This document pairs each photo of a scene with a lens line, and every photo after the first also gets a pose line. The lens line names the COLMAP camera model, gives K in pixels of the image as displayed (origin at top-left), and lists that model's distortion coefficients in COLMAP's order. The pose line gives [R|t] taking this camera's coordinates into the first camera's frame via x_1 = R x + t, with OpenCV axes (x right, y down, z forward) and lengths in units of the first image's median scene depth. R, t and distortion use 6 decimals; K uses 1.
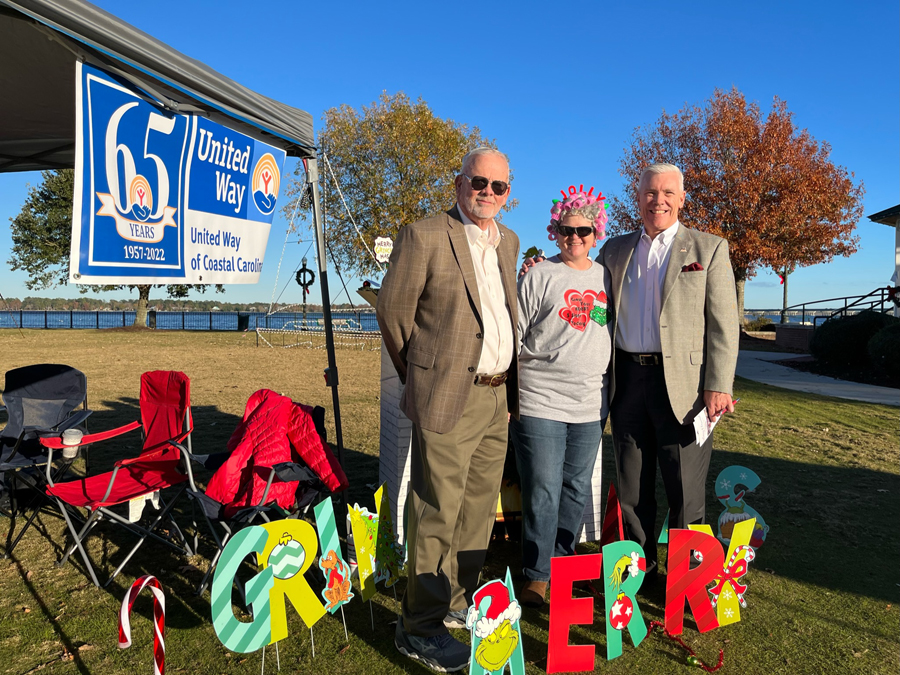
lens RADIAL K [[680.5, 0, 462.3], [0, 680.5, 341.9], [0, 0, 1]] dist [0.051709, -0.078179]
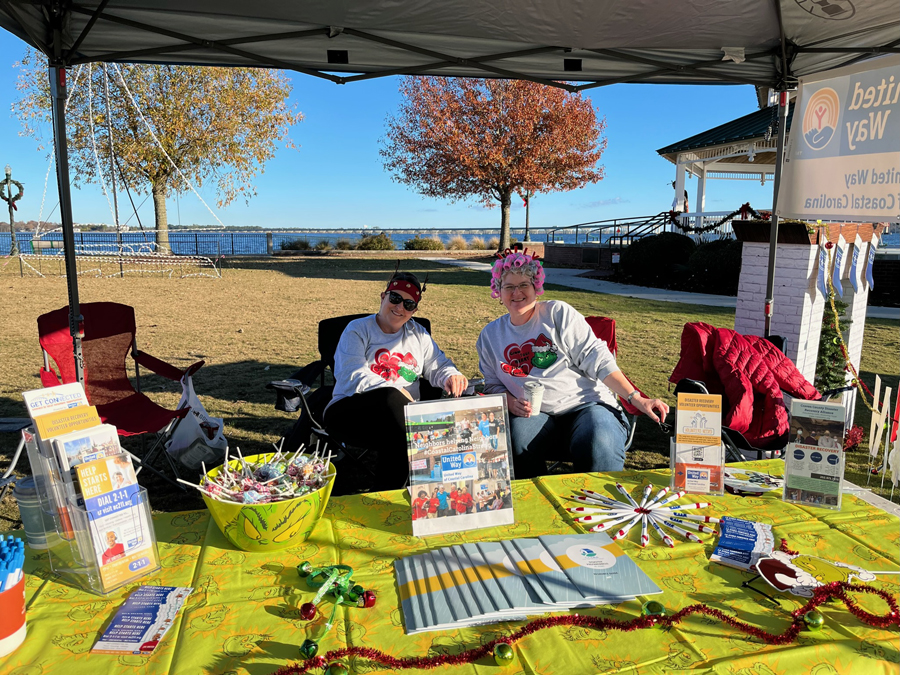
lens RADIAL K [[680.5, 0, 452.7], [0, 680.5, 337.6], [0, 0, 1]] dist [0.051709, -0.078179]
pose [[0.911676, -0.066979, 0.405414, -1.020839], [0.021309, 0.993005, 0.116137, -0.035552], [-0.410356, -0.097241, 0.906726, 0.227530]]
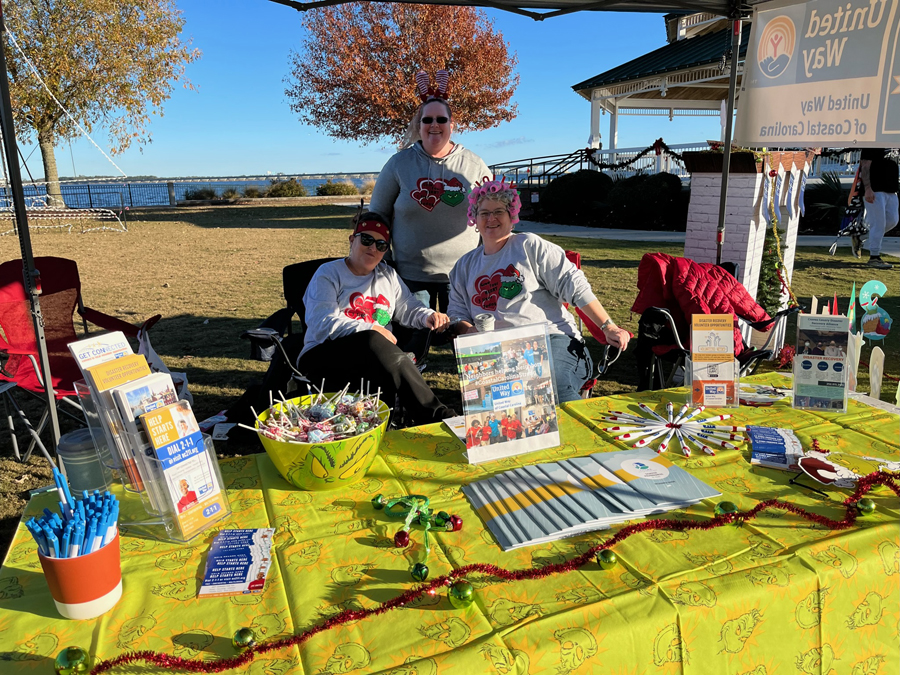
lens RADIAL K [[680.5, 0, 448.5], [0, 680.5, 345.2], [0, 0, 1]] dist [0.051709, -0.078179]
pose [[0.853420, -0.152733, 0.498344, -1.091857], [0.052569, 0.976451, 0.209238, -0.030172], [-0.518566, -0.152370, 0.841352, 0.261708]]
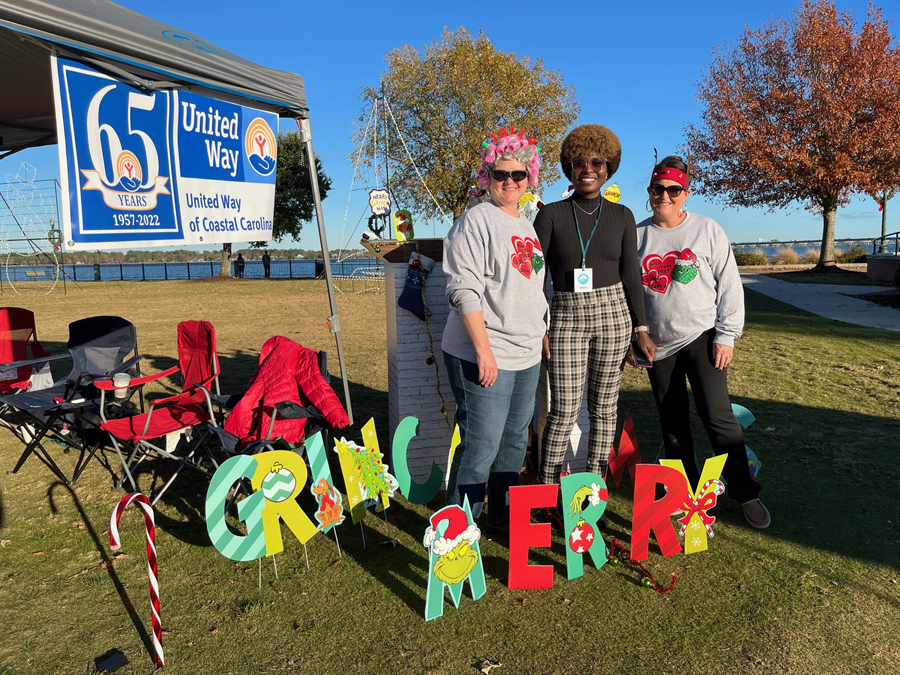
lens RADIAL K [[680.5, 0, 450.7], [0, 680.5, 346.9], [0, 0, 1]] dist [0.051709, -0.078179]
pose [[0.990709, -0.013309, -0.135347, 0.145589], [0.025760, 0.995548, 0.090666, -0.006319], [0.133537, -0.093310, 0.986641, -0.051496]]
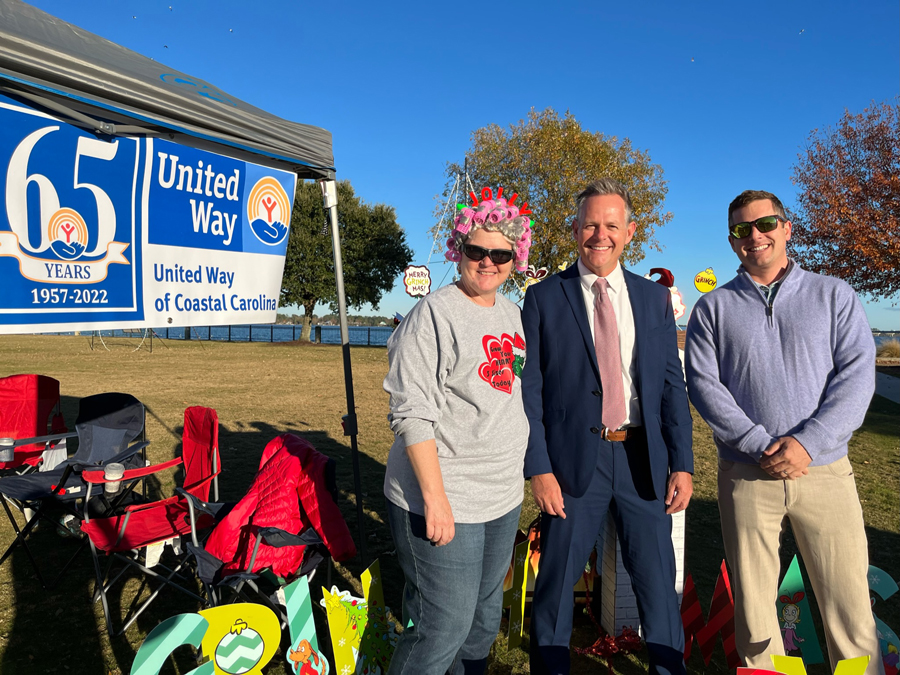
lens RADIAL K [[680.5, 0, 458.3], [0, 680.5, 338.6], [0, 0, 1]] dist [0.051709, -0.078179]
pose [[0.971271, 0.016738, -0.237385, 0.159394], [-0.023510, 0.999392, -0.025727, -0.042823], [0.236810, 0.030569, 0.971075, 0.176463]]
